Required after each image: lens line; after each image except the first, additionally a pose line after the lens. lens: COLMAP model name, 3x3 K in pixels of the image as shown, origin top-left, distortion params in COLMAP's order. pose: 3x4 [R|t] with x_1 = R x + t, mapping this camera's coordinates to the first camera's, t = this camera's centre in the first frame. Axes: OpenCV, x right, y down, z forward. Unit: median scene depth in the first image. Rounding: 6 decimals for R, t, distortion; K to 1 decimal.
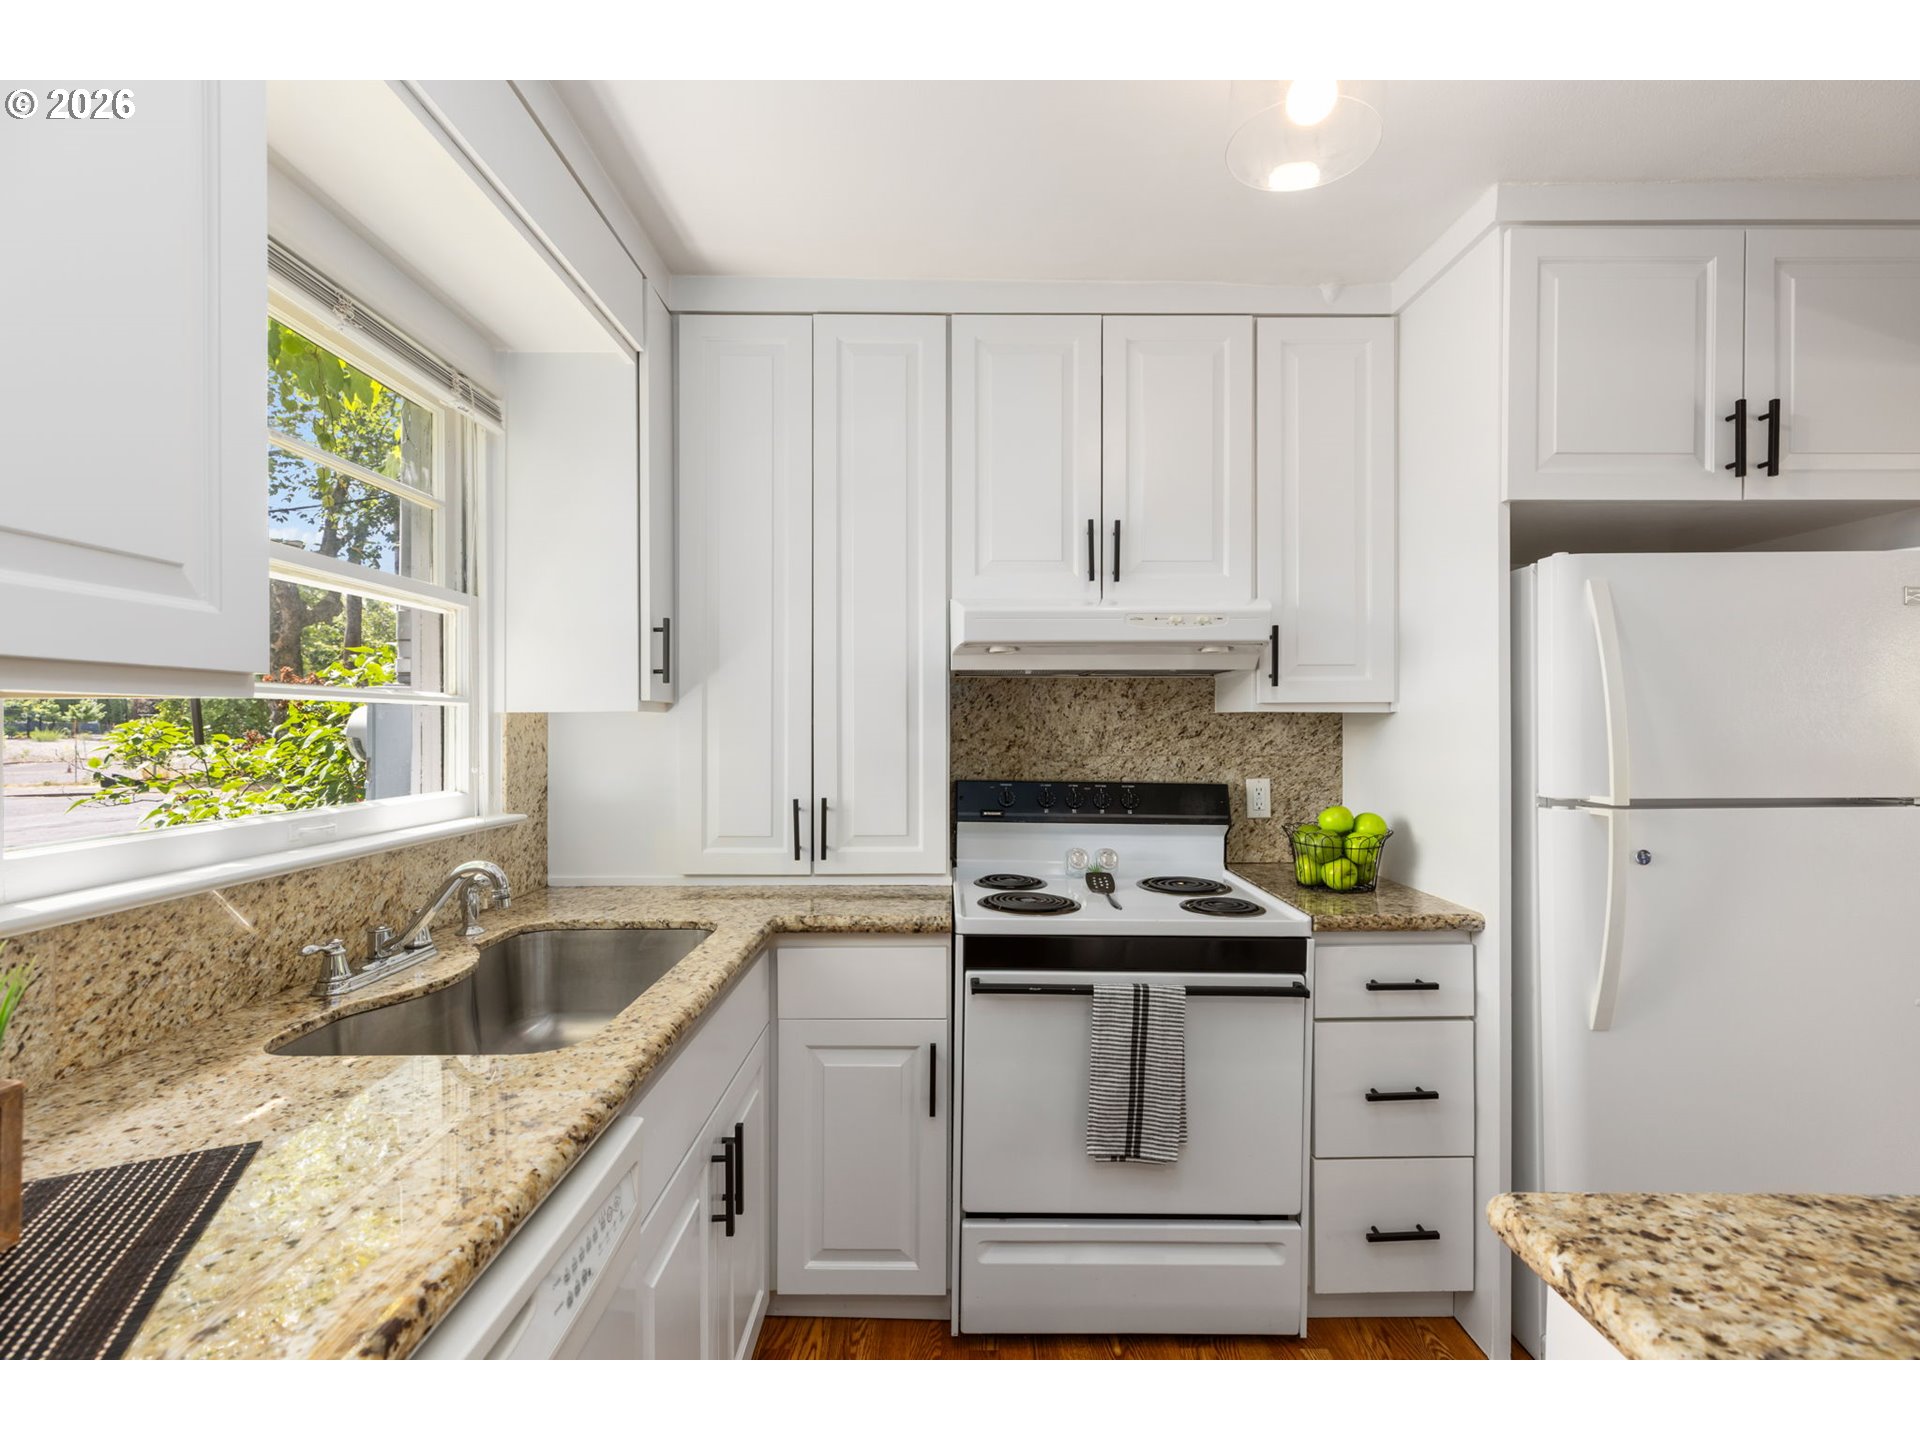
lens RADIAL K [[852.2, 0, 949.5], [0, 852.2, 721.7], [0, 0, 1]] dist [-0.000311, 0.000923]
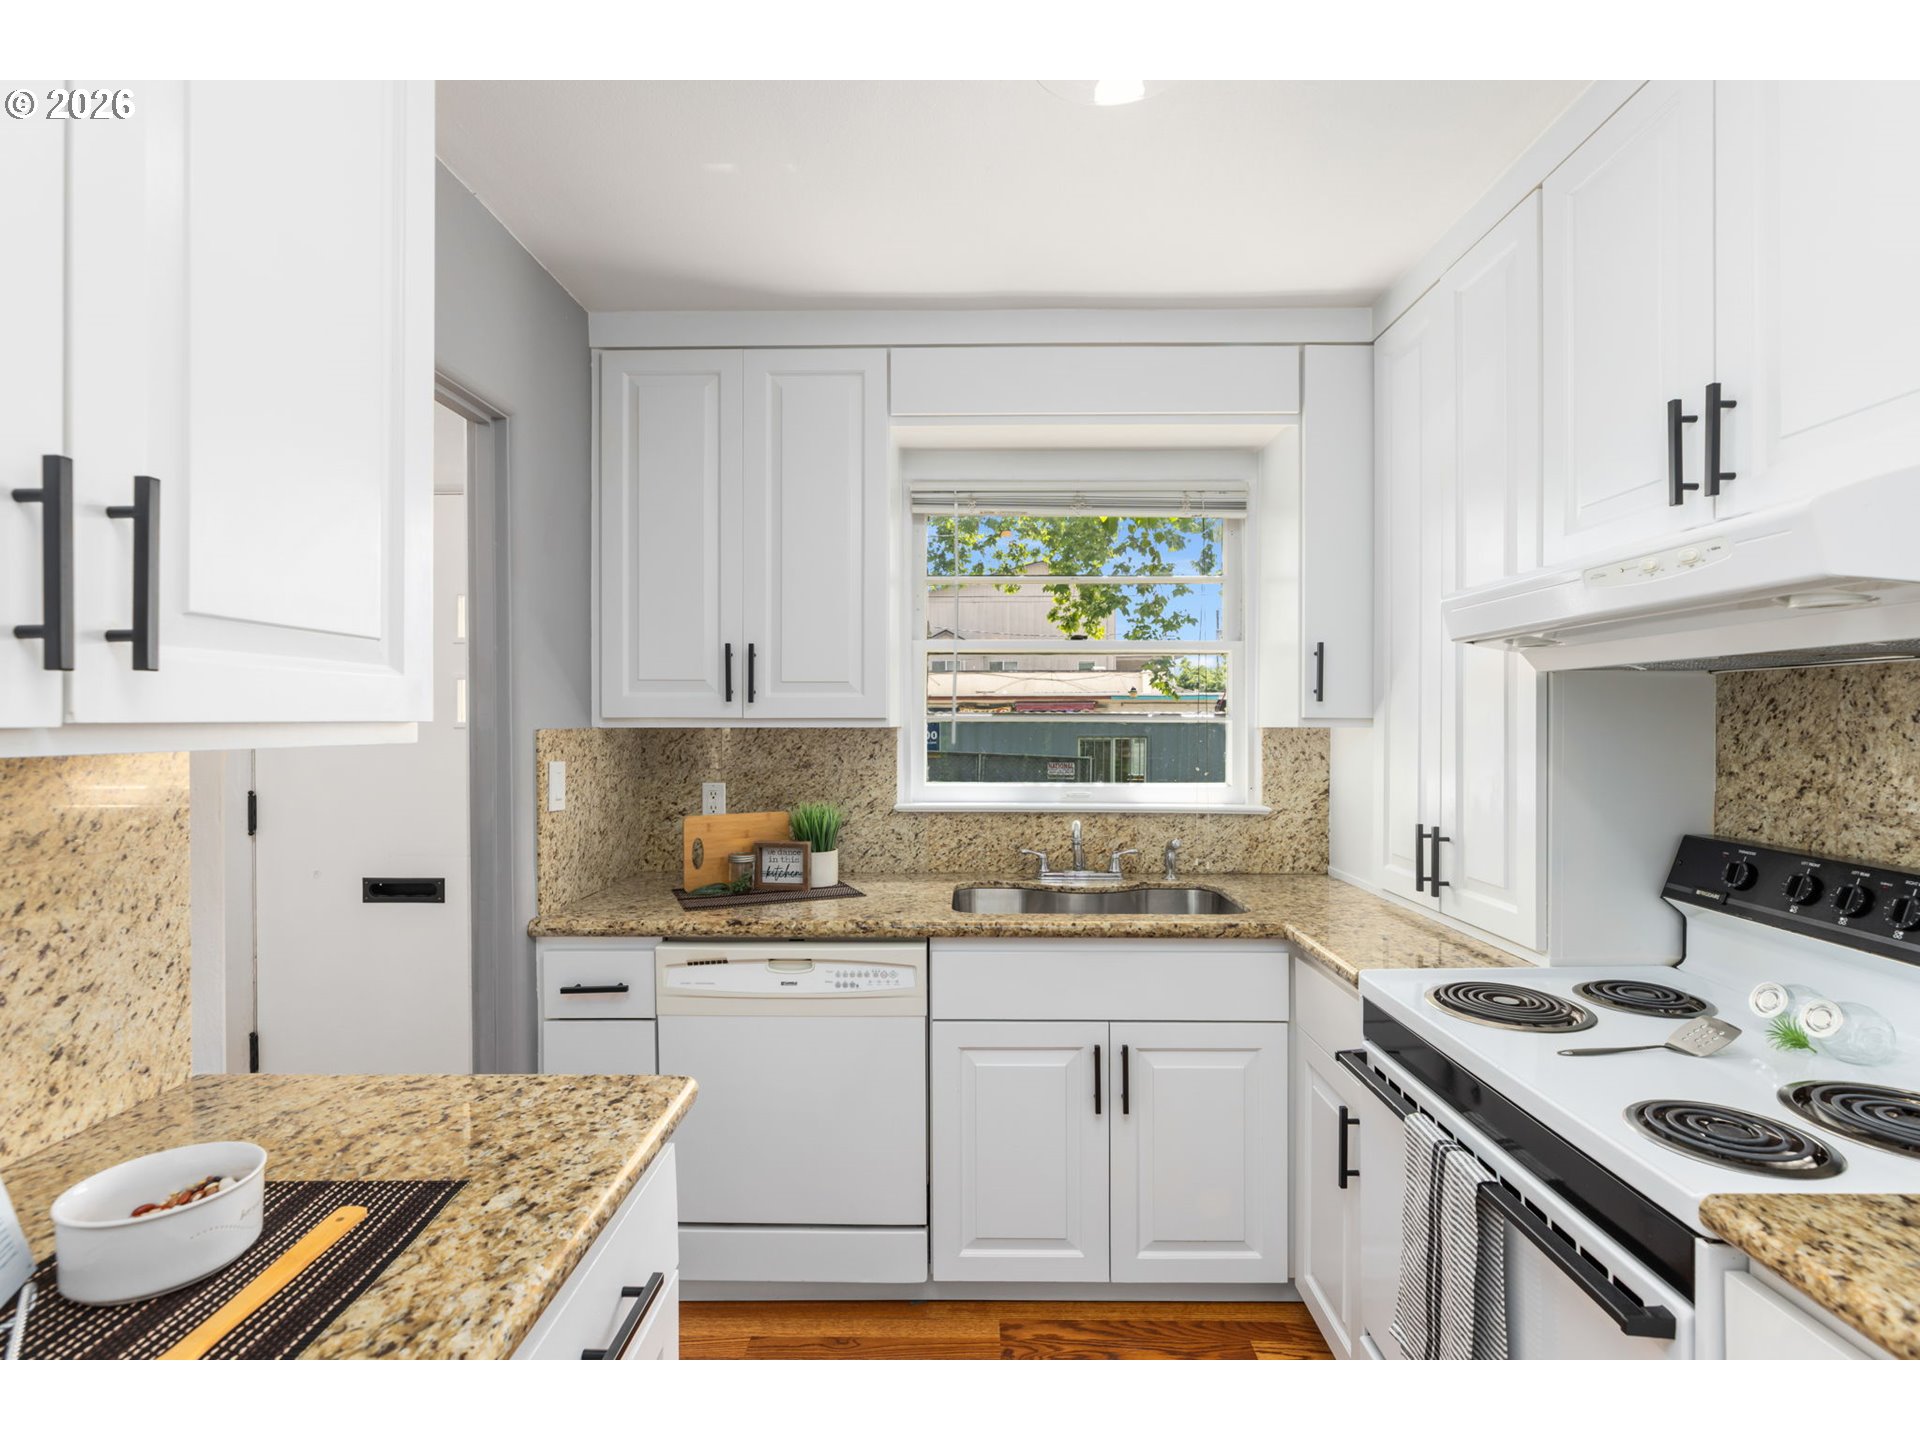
lens RADIAL K [[852.2, 0, 951.4], [0, 852.2, 723.0], [0, 0, 1]] dist [-0.000311, 0.000923]
pose [[0.007147, 0.003067, -0.999970, 0.995445], [-0.000407, 0.999995, 0.003064, -0.026633], [0.999974, 0.000385, 0.007148, 0.677860]]
